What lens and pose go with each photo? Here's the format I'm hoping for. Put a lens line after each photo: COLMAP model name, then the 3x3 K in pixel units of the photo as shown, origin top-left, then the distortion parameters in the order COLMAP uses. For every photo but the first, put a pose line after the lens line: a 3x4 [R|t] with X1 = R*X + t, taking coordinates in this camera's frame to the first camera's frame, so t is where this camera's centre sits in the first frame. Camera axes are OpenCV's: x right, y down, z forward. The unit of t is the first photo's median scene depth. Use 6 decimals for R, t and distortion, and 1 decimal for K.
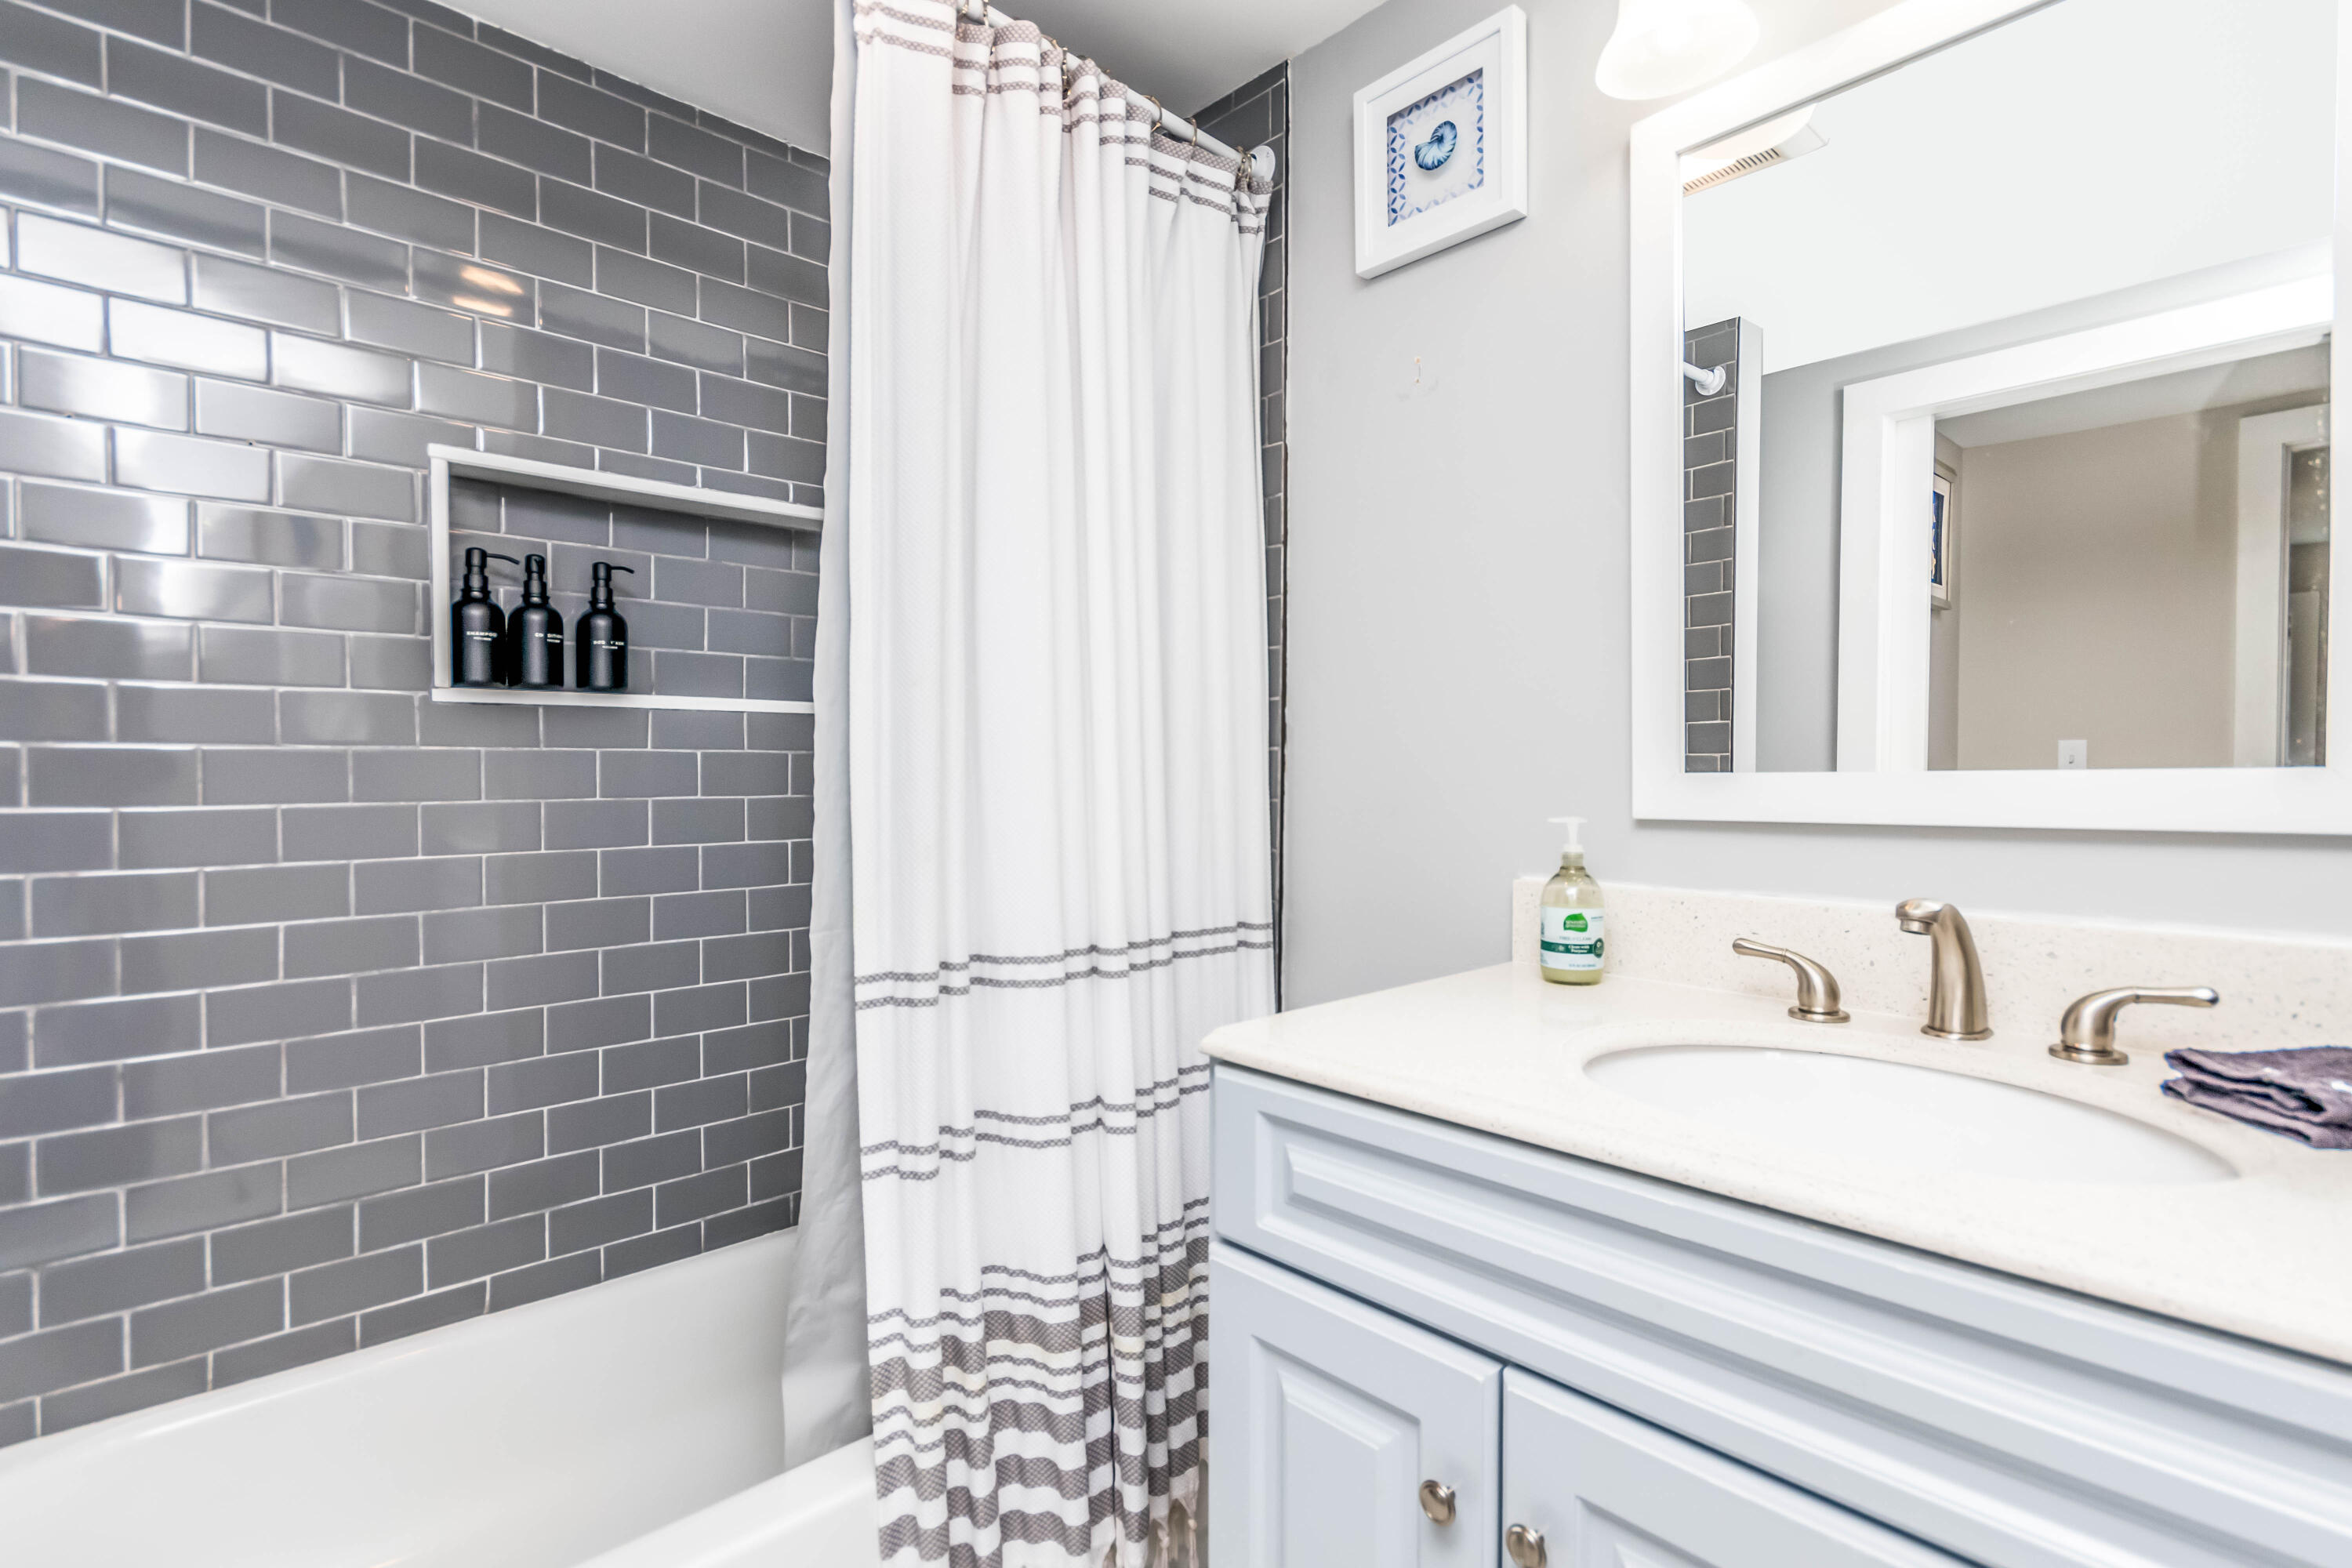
lens RADIAL K [[1098.2, 0, 1167.5], [0, 1098.2, 795.8], [0, 0, 1]] dist [0.000558, 0.000410]
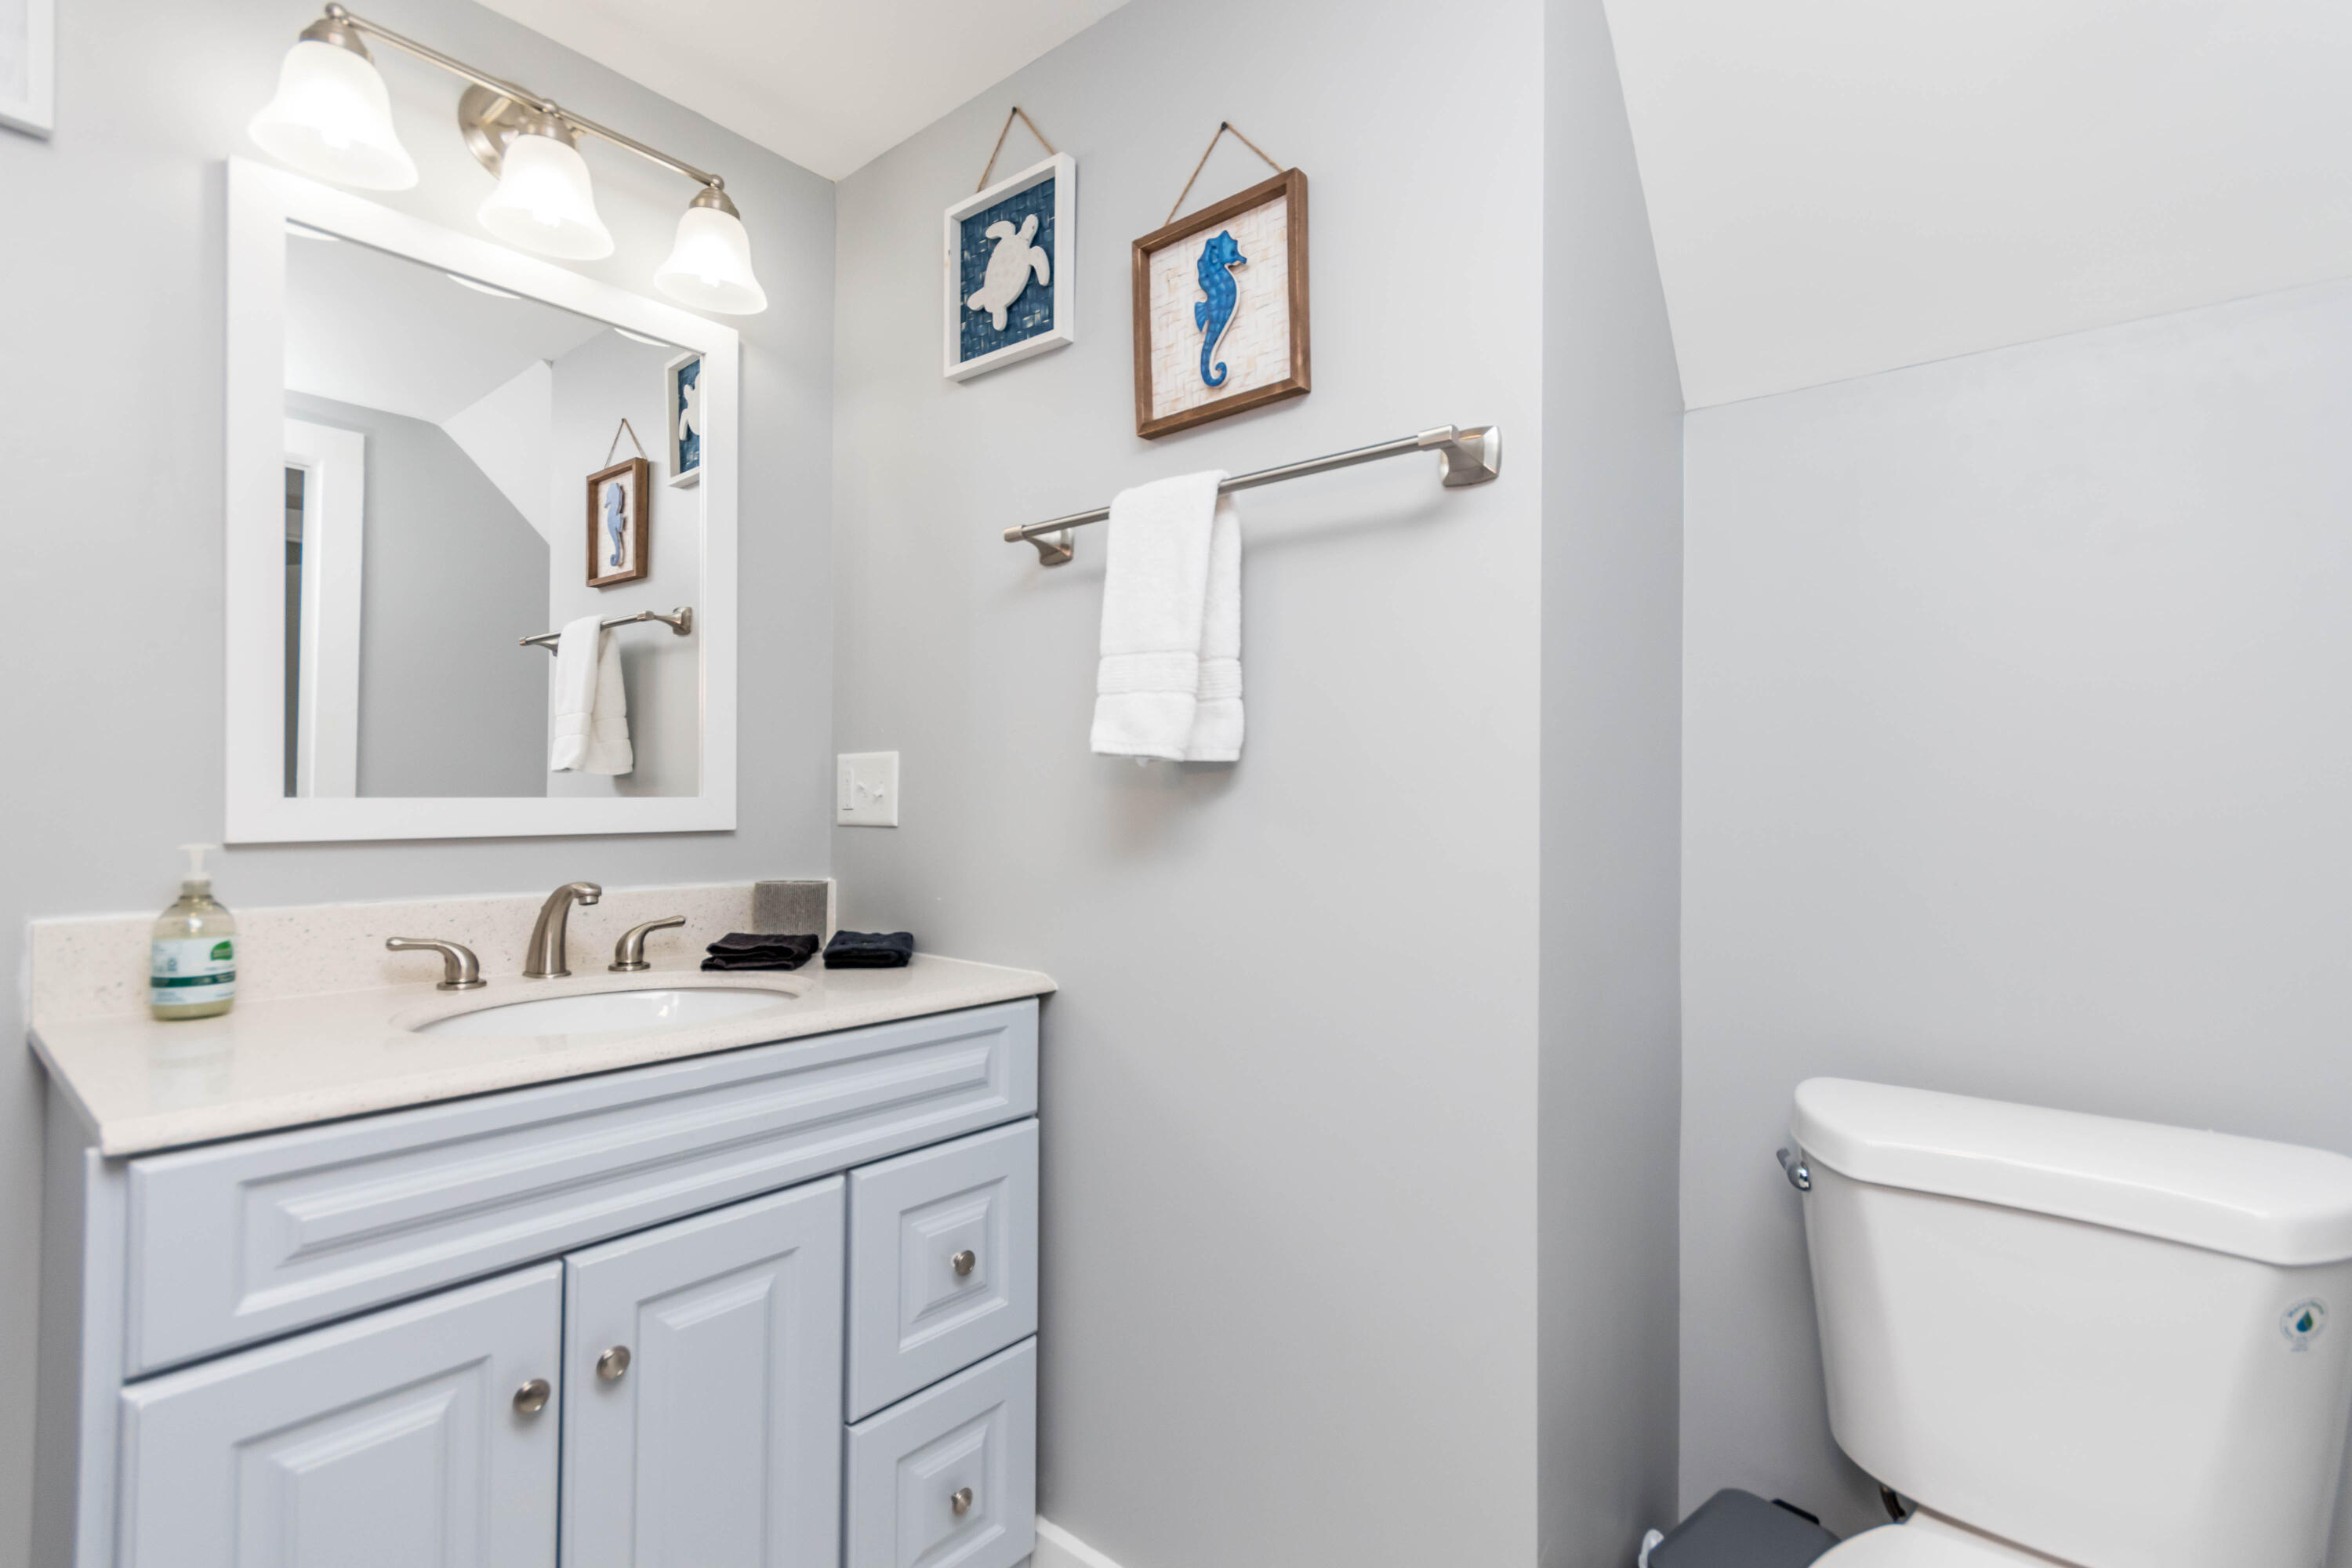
lens RADIAL K [[1090.7, 0, 1158.8], [0, 1090.7, 793.7], [0, 0, 1]] dist [0.000561, -0.000959]
pose [[-0.121852, 0.004099, 0.992540, -0.792884], [0.008105, 0.999962, -0.003134, -0.016244], [-0.992515, 0.007663, -0.121881, 0.334038]]
